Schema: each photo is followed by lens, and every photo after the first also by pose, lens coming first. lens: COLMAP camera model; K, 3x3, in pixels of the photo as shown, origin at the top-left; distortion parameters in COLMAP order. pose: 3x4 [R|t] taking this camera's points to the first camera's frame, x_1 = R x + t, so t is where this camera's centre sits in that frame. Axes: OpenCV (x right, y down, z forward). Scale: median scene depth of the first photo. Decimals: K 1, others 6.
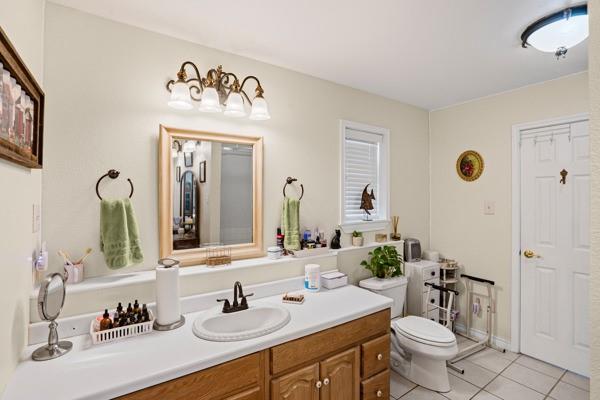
lens RADIAL K [[274.7, 0, 299.3], [0, 274.7, 198.7], [0, 0, 1]] dist [-0.011815, 0.000164]
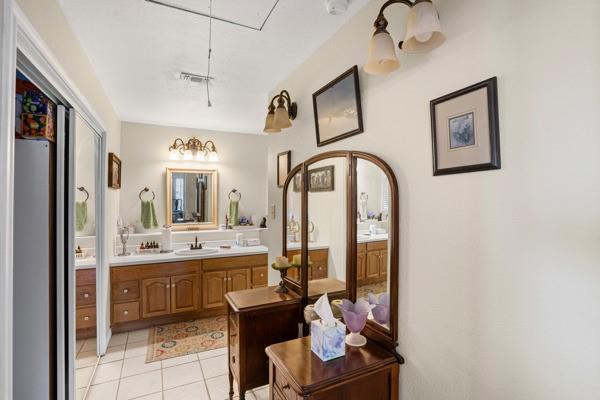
lens RADIAL K [[274.7, 0, 299.8], [0, 274.7, 200.0], [0, 0, 1]] dist [-0.011815, 0.000164]
pose [[0.991856, 0.008759, -0.127063, 0.879088], [-0.007467, 0.999915, 0.010643, -0.032214], [0.127145, -0.009608, 0.991838, -1.109161]]
